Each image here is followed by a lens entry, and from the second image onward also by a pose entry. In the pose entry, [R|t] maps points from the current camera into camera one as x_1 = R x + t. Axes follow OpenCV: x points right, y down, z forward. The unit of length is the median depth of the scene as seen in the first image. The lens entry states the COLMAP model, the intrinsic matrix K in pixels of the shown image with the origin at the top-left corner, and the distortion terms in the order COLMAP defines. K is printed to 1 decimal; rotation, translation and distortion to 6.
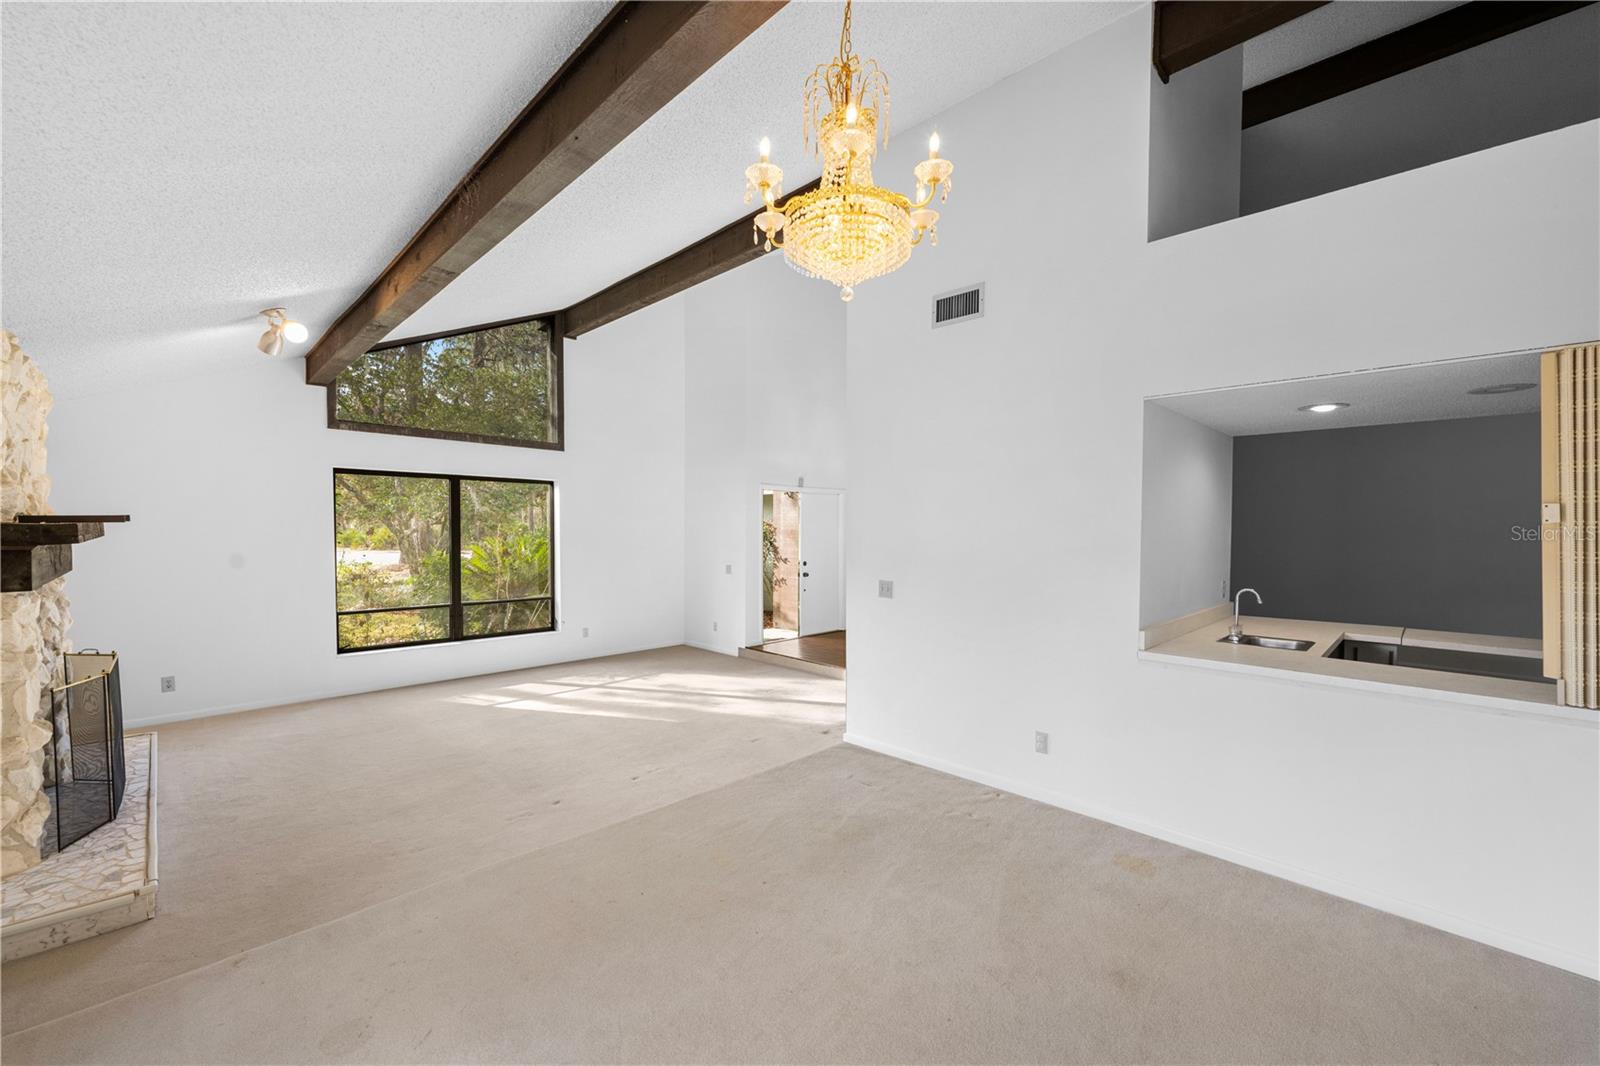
lens RADIAL K [[645.6, 0, 800.0], [0, 645.6, 533.0], [0, 0, 1]] dist [0.000259, -0.000018]
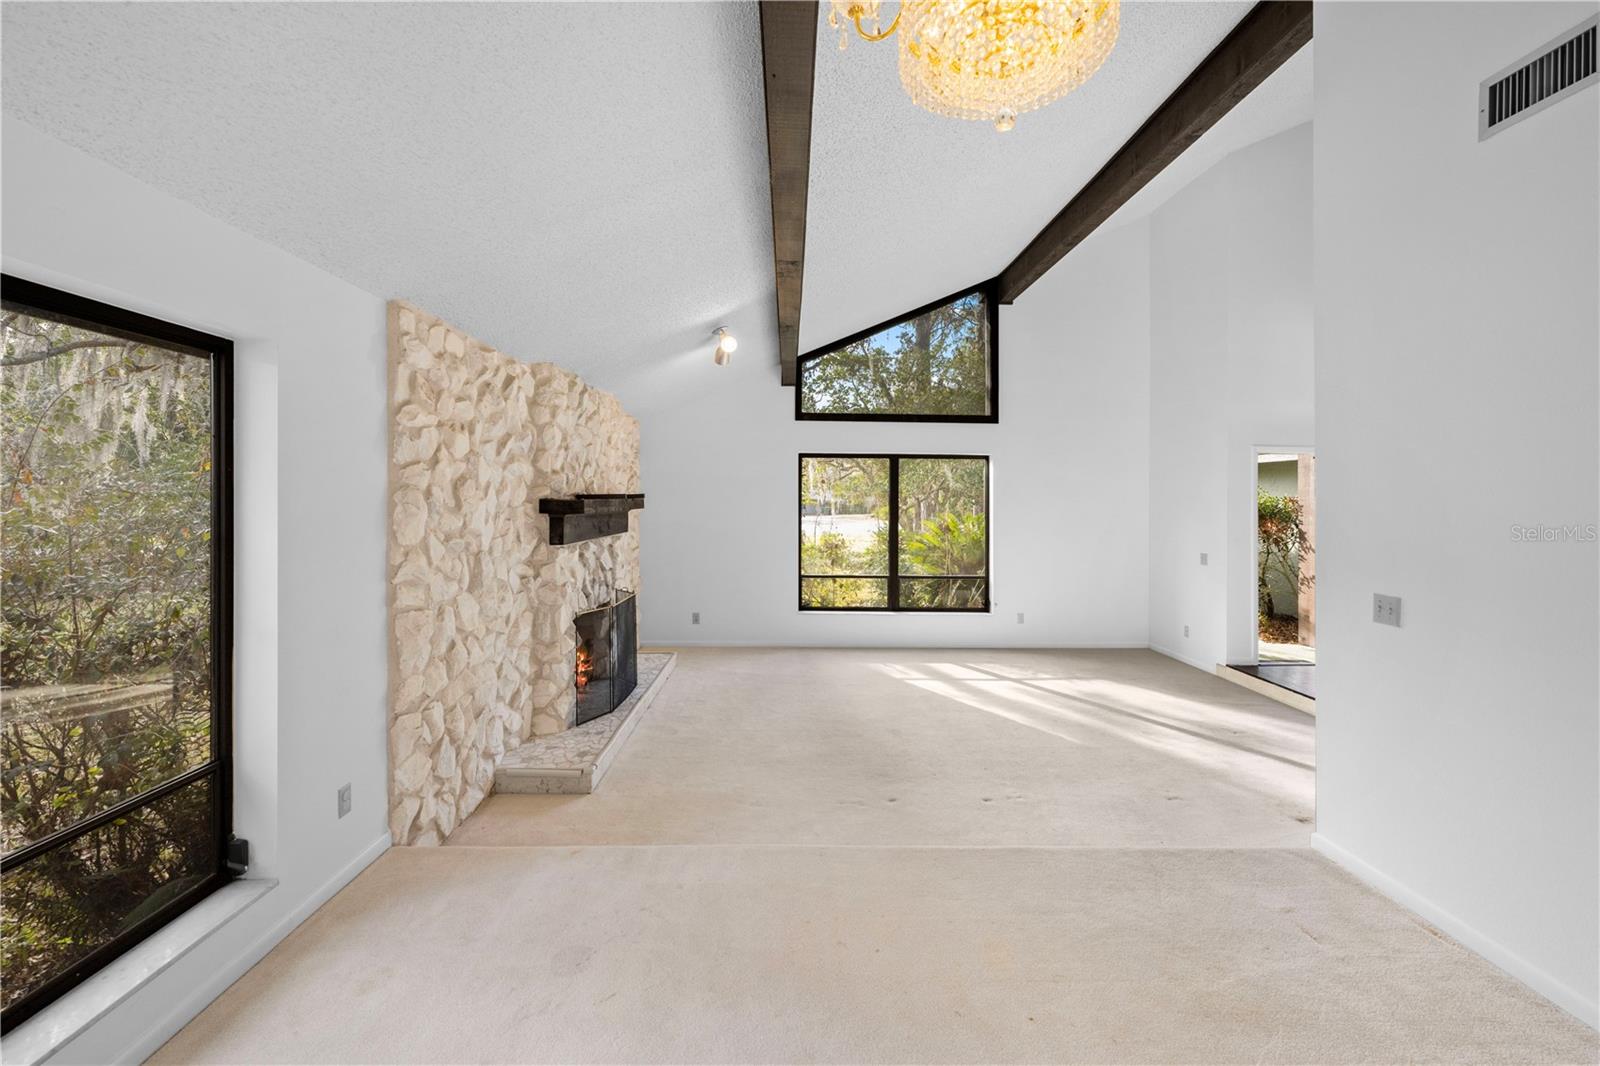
lens RADIAL K [[651.5, 0, 795.7], [0, 651.5, 491.4], [0, 0, 1]] dist [-0.002029, -0.000336]
pose [[0.715848, -0.010445, -0.698178, 0.114224], [-0.009106, 0.999663, -0.024291, -0.001086], [0.698197, 0.023746, 0.715512, 0.141008]]
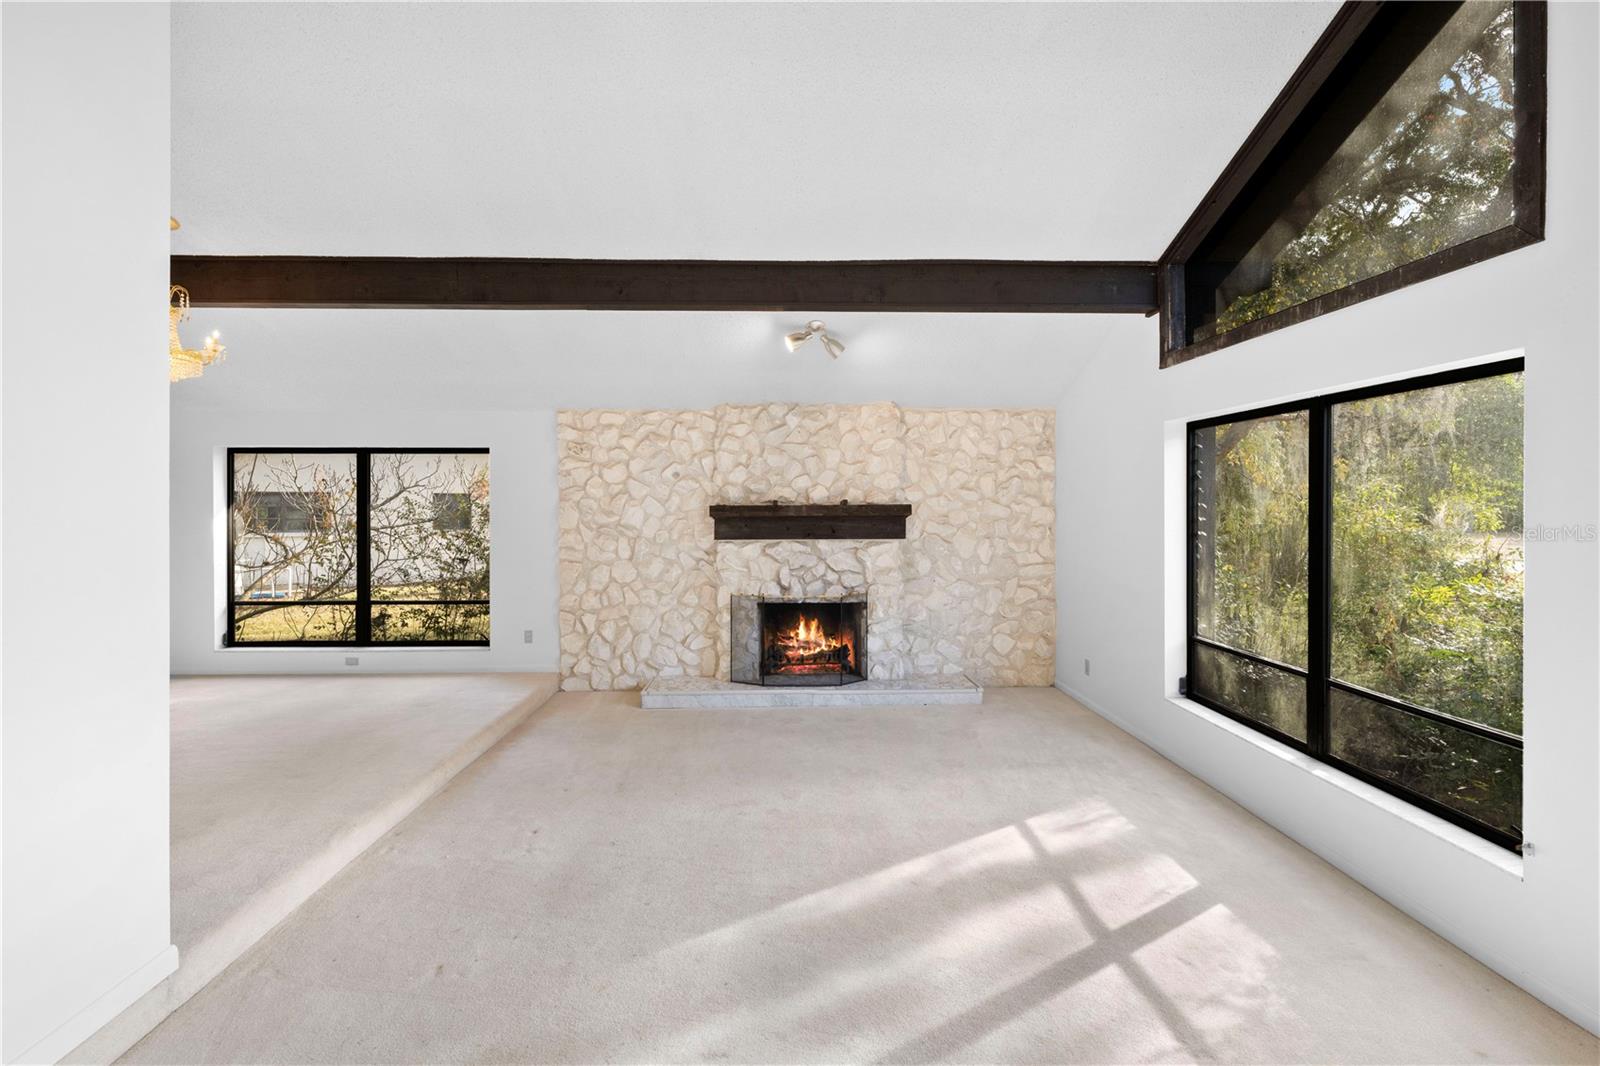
lens RADIAL K [[699.9, 0, 797.1], [0, 699.9, 510.8], [0, 0, 1]] dist [-0.000799, -0.000155]
pose [[-0.683966, -0.000280, -0.729514, 0.098533], [-0.010797, 0.999894, 0.009739, -0.011475], [0.729434, 0.014538, -0.683896, 1.253487]]
